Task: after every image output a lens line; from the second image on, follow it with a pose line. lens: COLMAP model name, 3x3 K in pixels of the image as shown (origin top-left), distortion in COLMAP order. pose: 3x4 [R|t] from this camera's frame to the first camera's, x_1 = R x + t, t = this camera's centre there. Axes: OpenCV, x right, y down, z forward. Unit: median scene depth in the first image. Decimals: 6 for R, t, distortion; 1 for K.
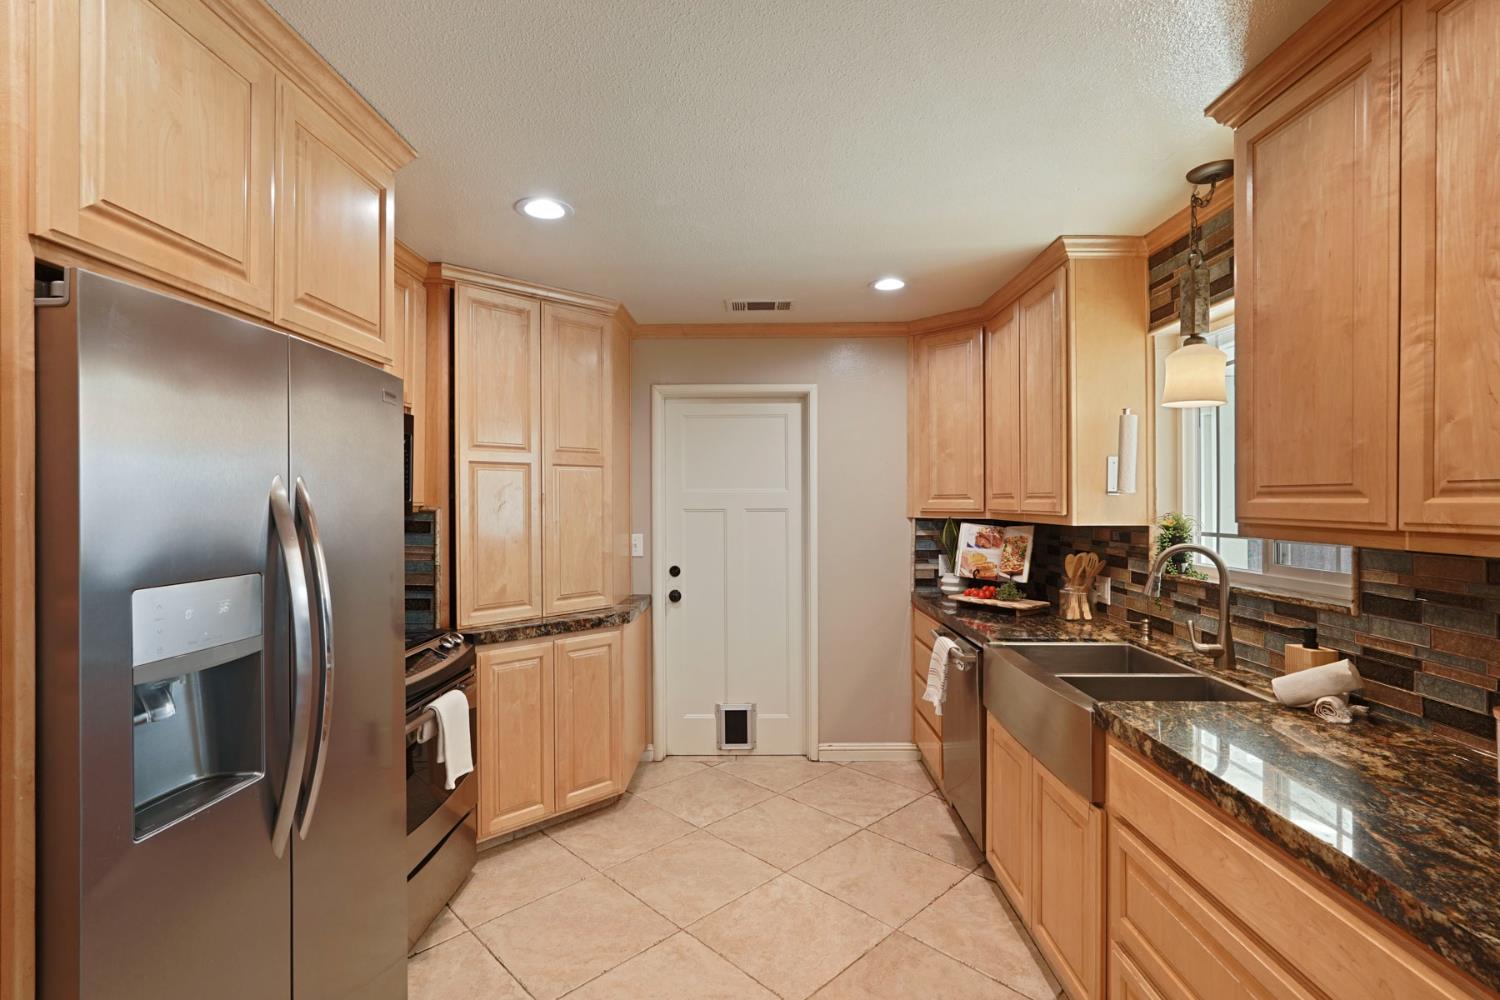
lens RADIAL K [[688.3, 0, 749.6], [0, 688.3, 496.7], [0, 0, 1]] dist [0.004197, 0.001394]
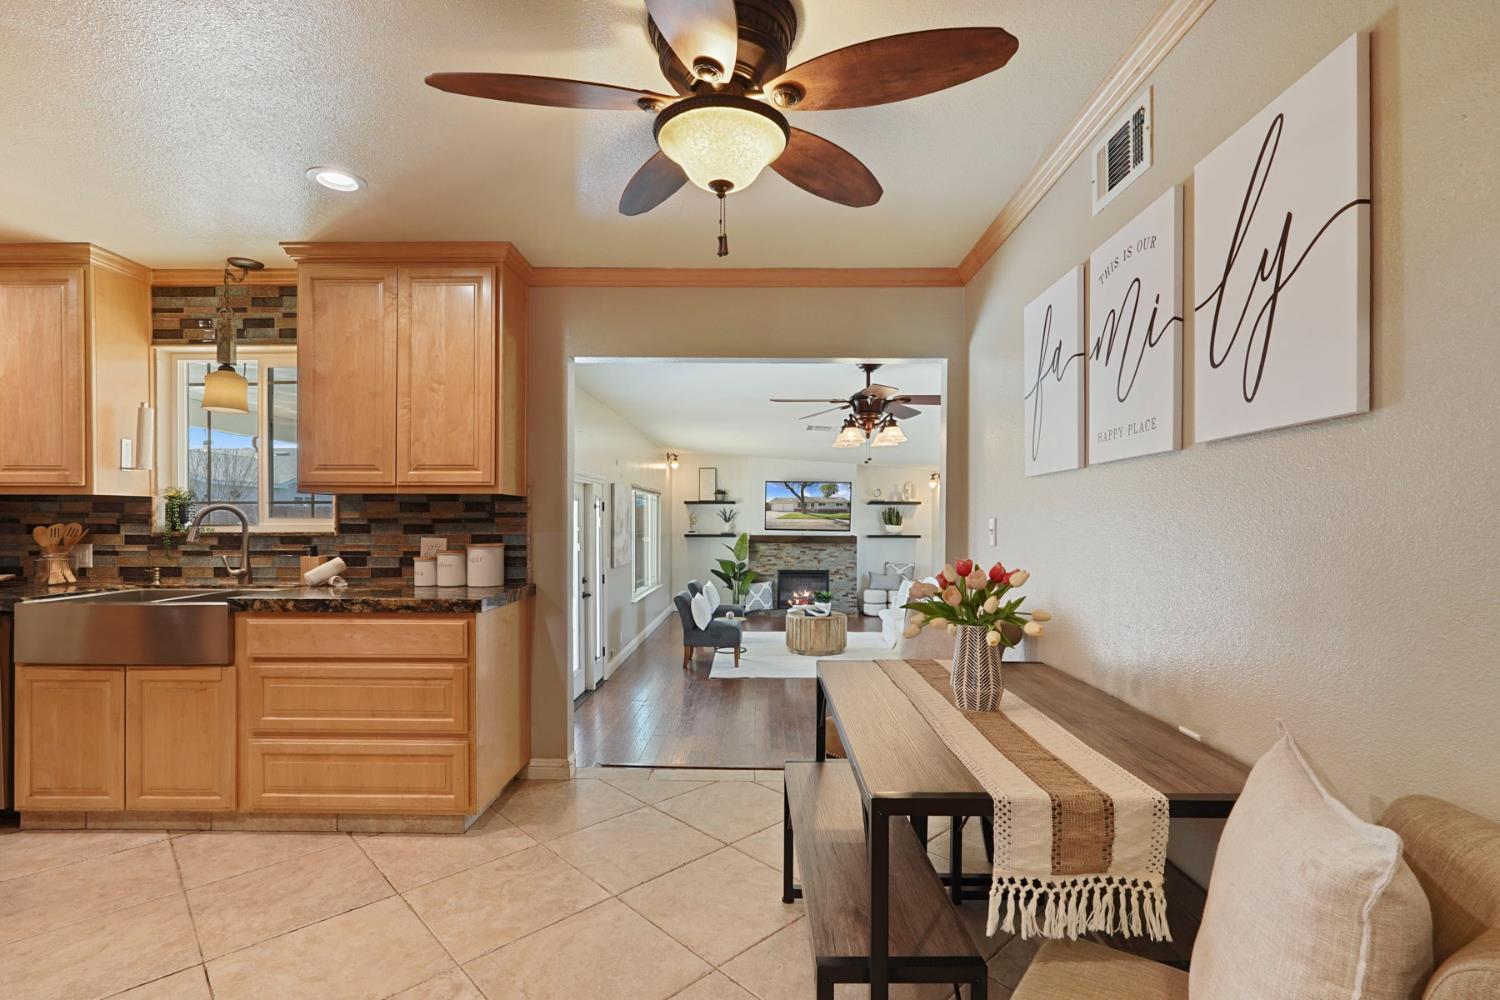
lens RADIAL K [[679.6, 0, 749.8], [0, 679.6, 522.1], [0, 0, 1]] dist [0.001519, 0.000550]
pose [[-0.003657, -0.003681, 0.999987, -1.003034], [-0.005703, 0.999977, 0.003660, 0.114310], [-0.999977, -0.005689, -0.003678, -0.152382]]
